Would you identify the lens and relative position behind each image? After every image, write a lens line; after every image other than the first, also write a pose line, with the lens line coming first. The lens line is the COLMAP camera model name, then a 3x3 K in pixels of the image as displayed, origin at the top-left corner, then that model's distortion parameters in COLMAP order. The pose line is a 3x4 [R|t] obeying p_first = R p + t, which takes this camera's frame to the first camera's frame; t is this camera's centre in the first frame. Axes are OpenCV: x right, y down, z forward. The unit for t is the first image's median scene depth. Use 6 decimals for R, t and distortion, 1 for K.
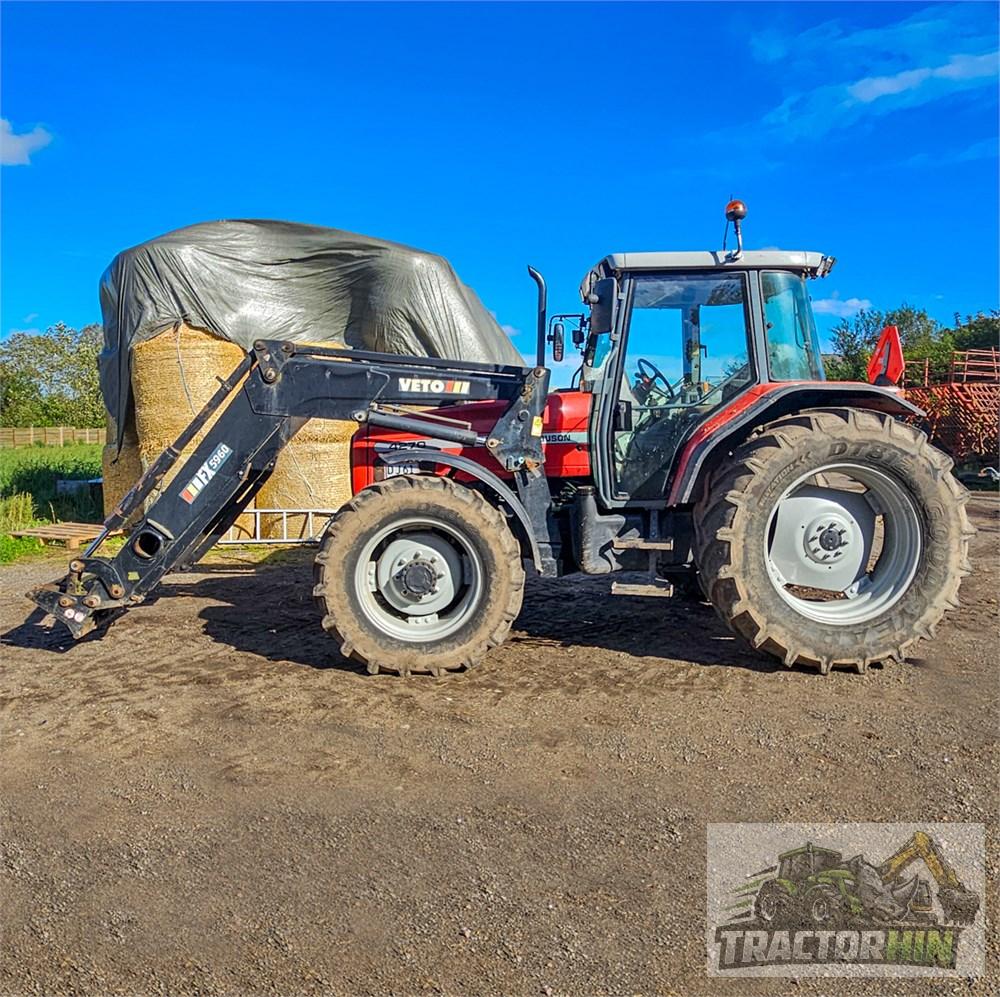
lens RADIAL K [[782.0, 0, 489.7], [0, 782.0, 476.8], [0, 0, 1]] dist [-0.019870, -0.003530]
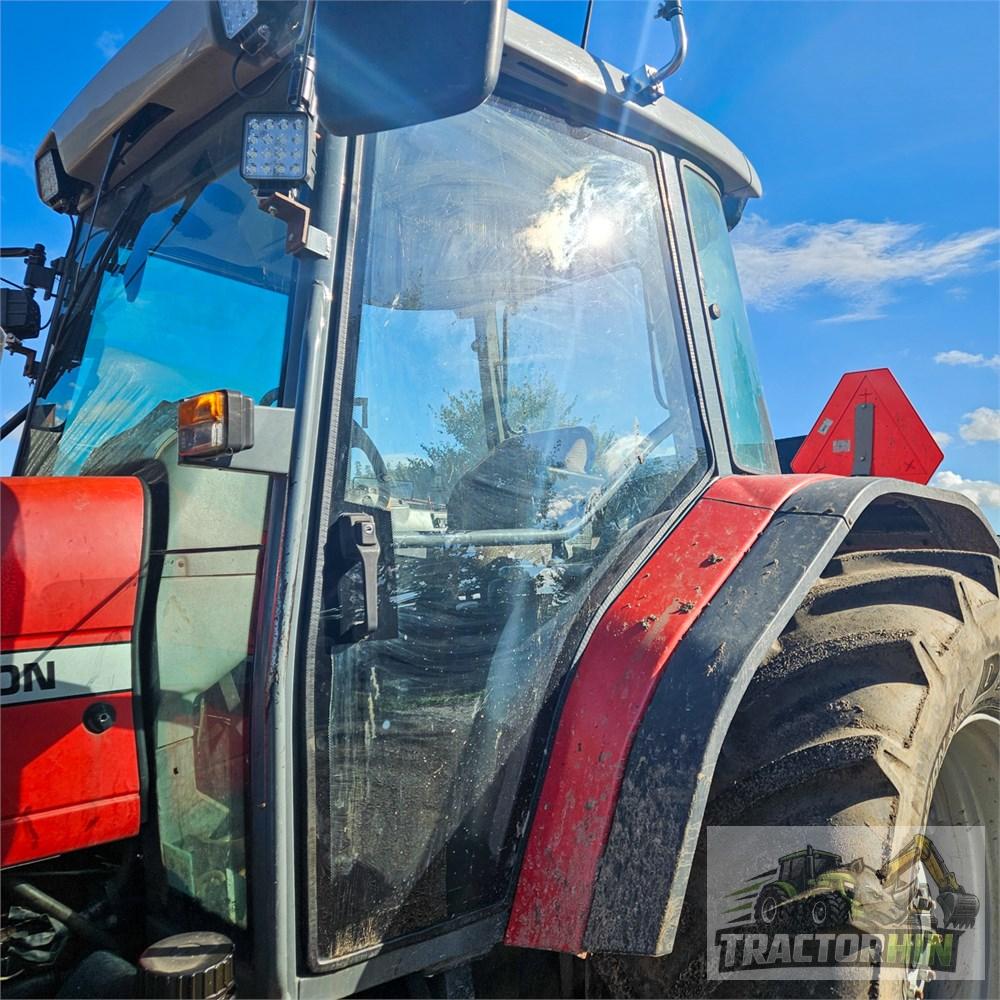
lens RADIAL K [[889.9, 0, 492.6], [0, 889.9, 493.0], [0, 0, 1]] dist [0.074136, -0.056553]
pose [[0.744675, 0.060391, 0.664690, 0.025681], [0.050819, 0.987876, -0.146689, -0.062514], [-0.665490, 0.143014, 0.732577, 0.800481]]
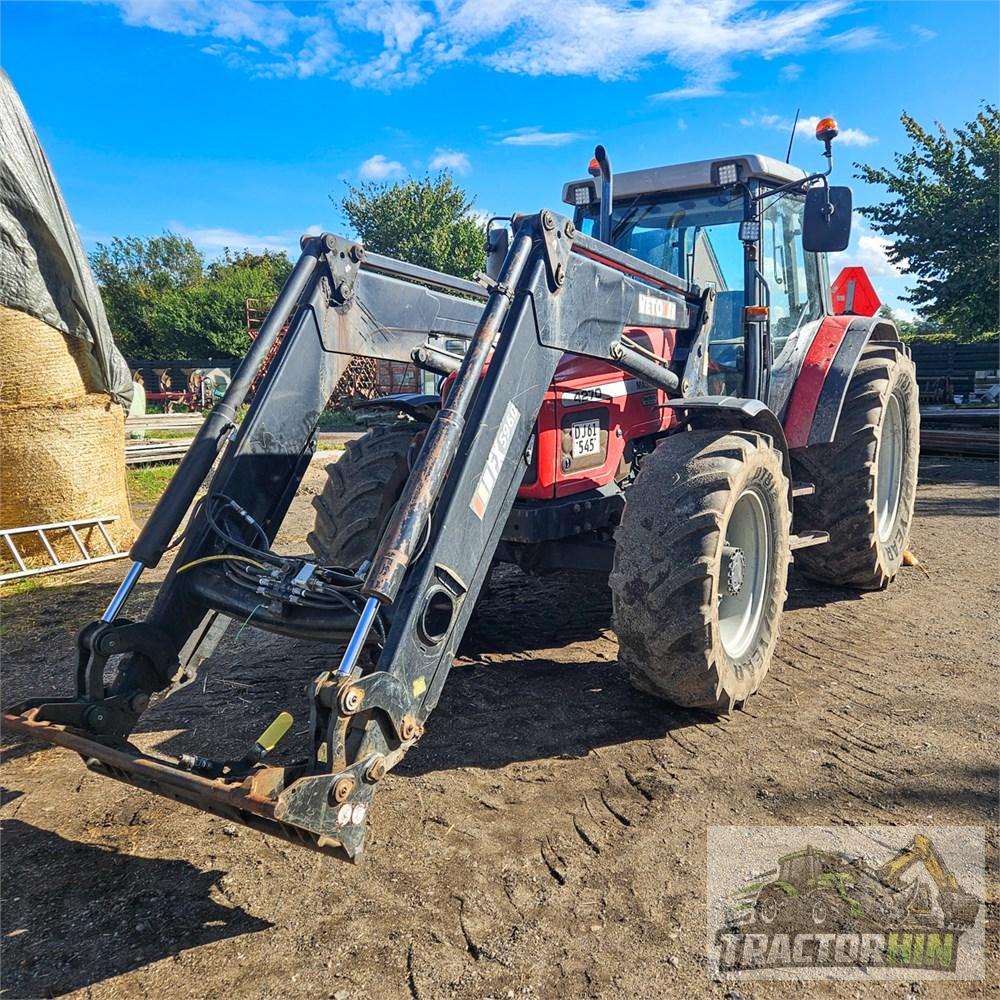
lens RADIAL K [[894.4, 0, 480.6], [0, 894.4, 506.3], [0, 0, 1]] dist [0.050332, -0.023339]
pose [[0.619942, -0.133110, 0.773275, -0.852742], [0.070964, 0.990978, 0.113692, -0.042727], [-0.781432, -0.015607, 0.623795, 0.634017]]
